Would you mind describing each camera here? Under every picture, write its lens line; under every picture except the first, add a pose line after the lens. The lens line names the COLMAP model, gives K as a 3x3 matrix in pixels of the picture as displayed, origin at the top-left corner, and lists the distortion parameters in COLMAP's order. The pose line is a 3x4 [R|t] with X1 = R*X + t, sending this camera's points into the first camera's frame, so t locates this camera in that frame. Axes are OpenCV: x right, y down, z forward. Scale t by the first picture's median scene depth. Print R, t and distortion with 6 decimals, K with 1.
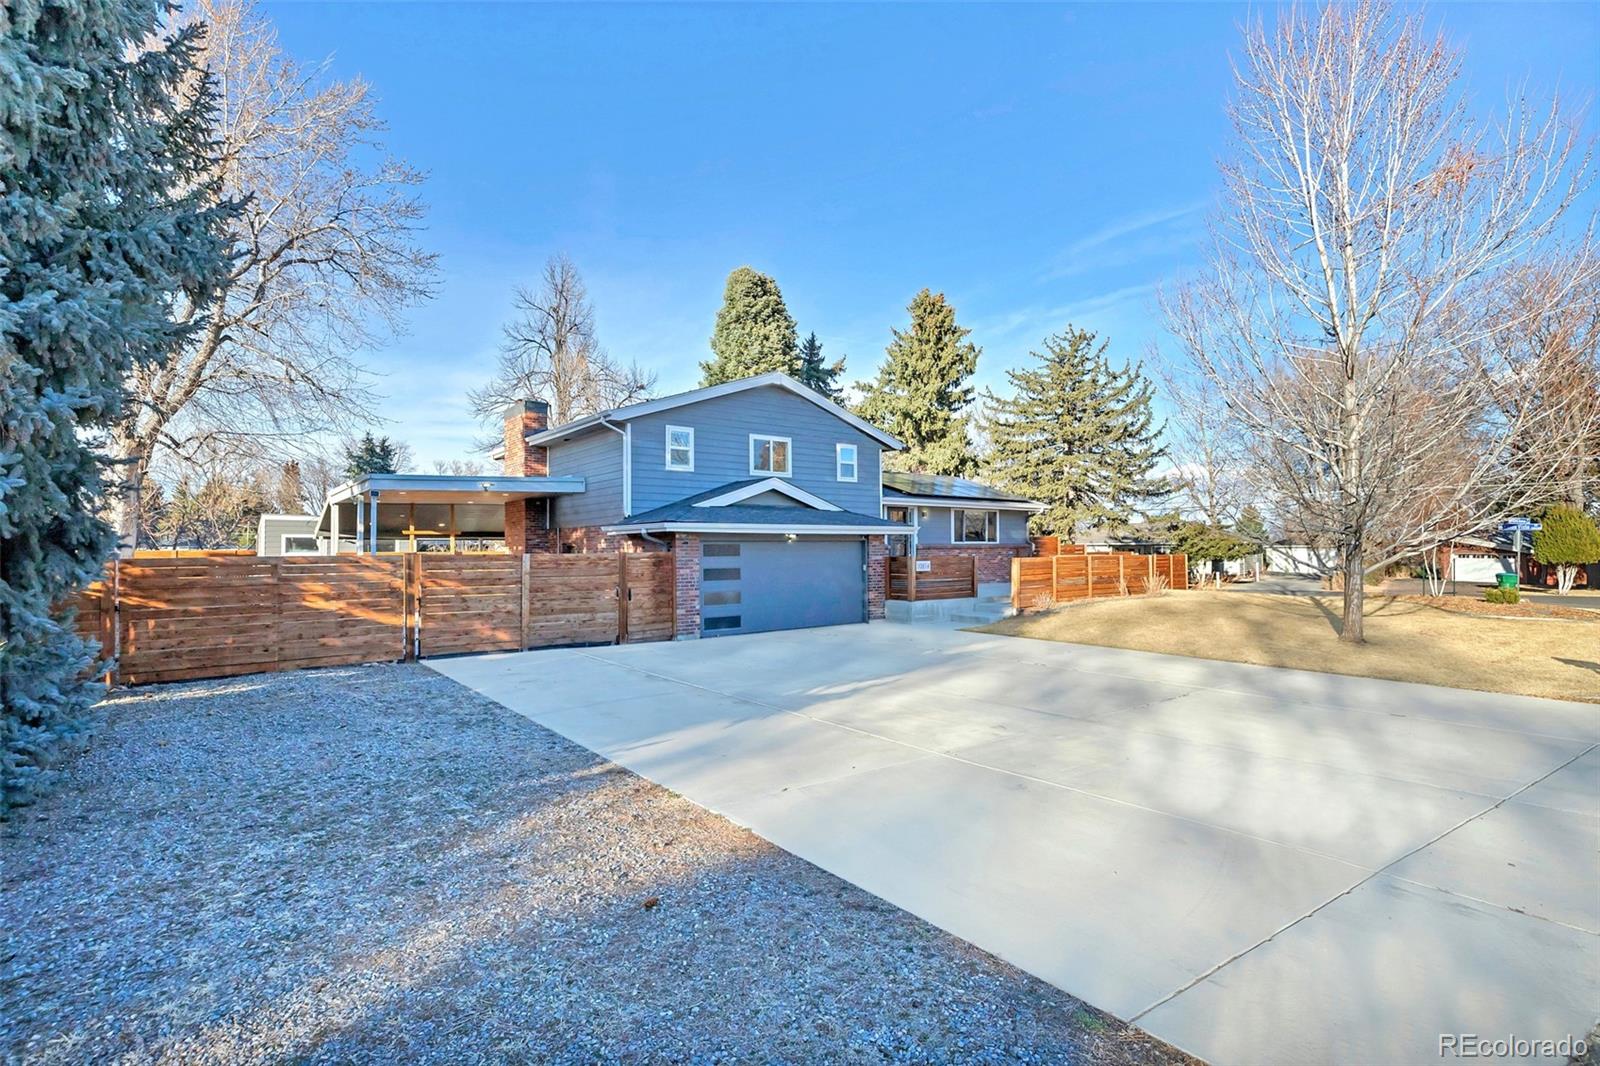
lens RADIAL K [[787.8, 0, 800.0], [0, 787.8, 533.0], [0, 0, 1]] dist [-0.000078, -0.000007]
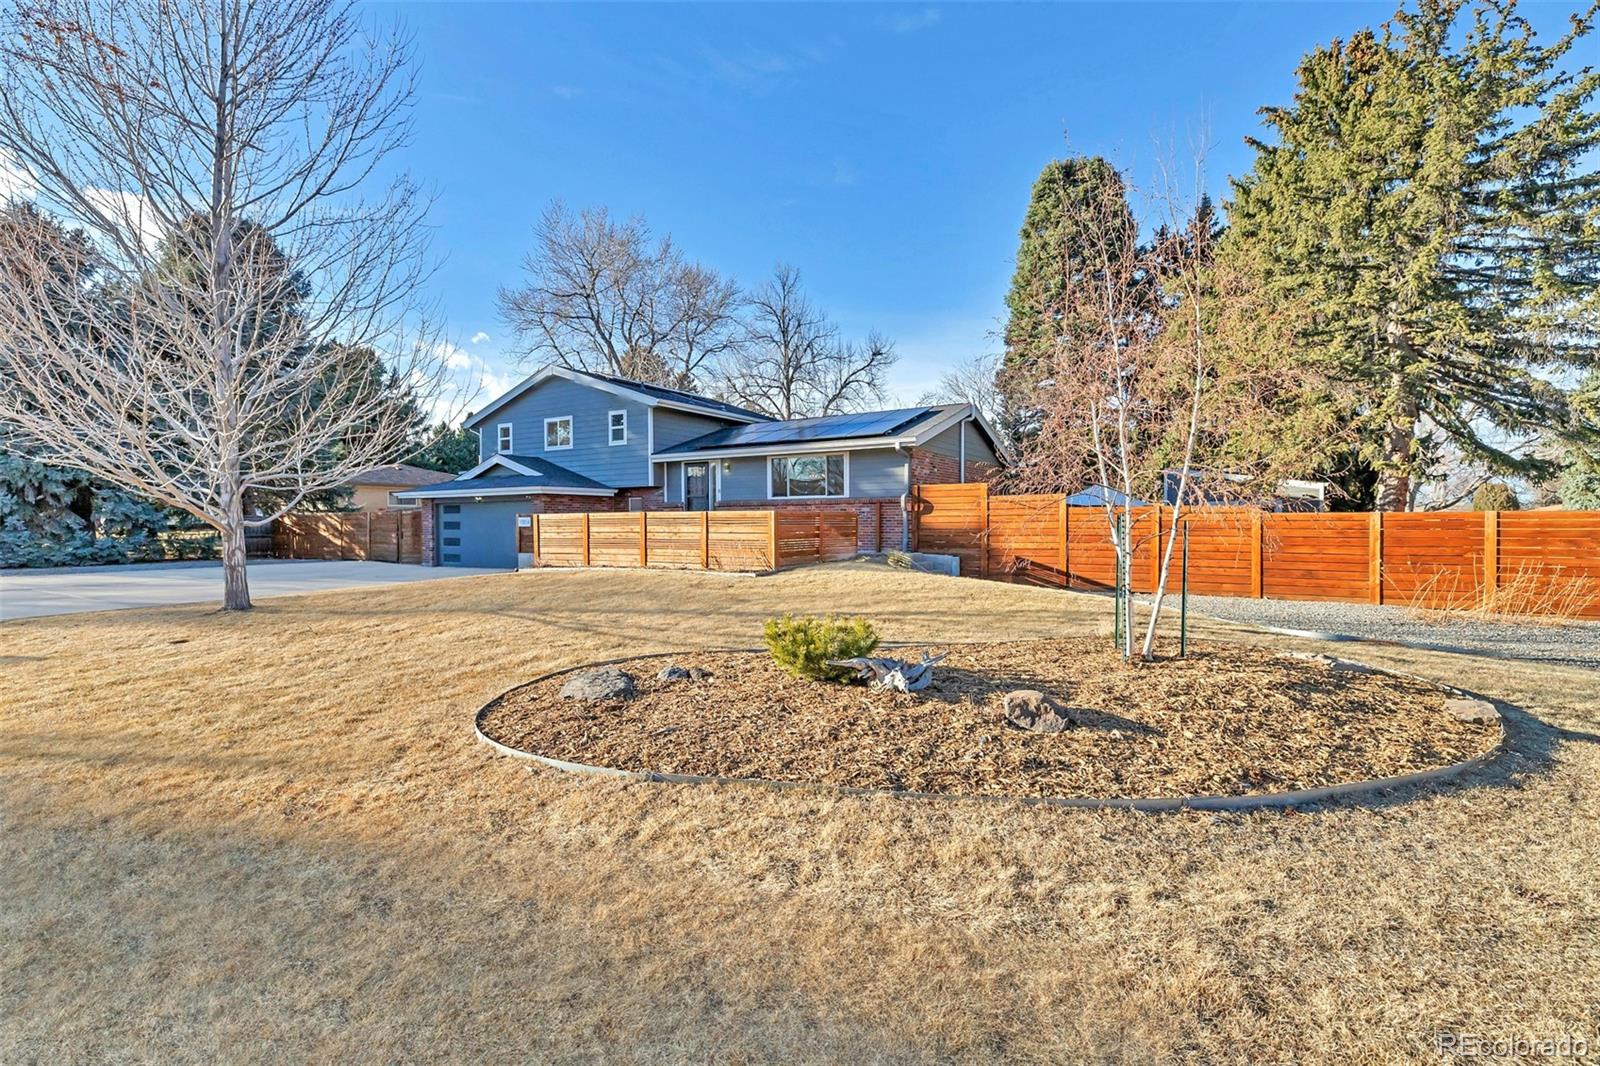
lens RADIAL K [[776.6, 0, 800.0], [0, 776.6, 533.0], [0, 0, 1]] dist [-0.000545, -0.000024]
pose [[0.349633, 0.030152, -0.936401, 1.283288], [0.030591, 0.998582, 0.043576, 0.019297], [0.936387, -0.043881, 0.348215, 0.938370]]
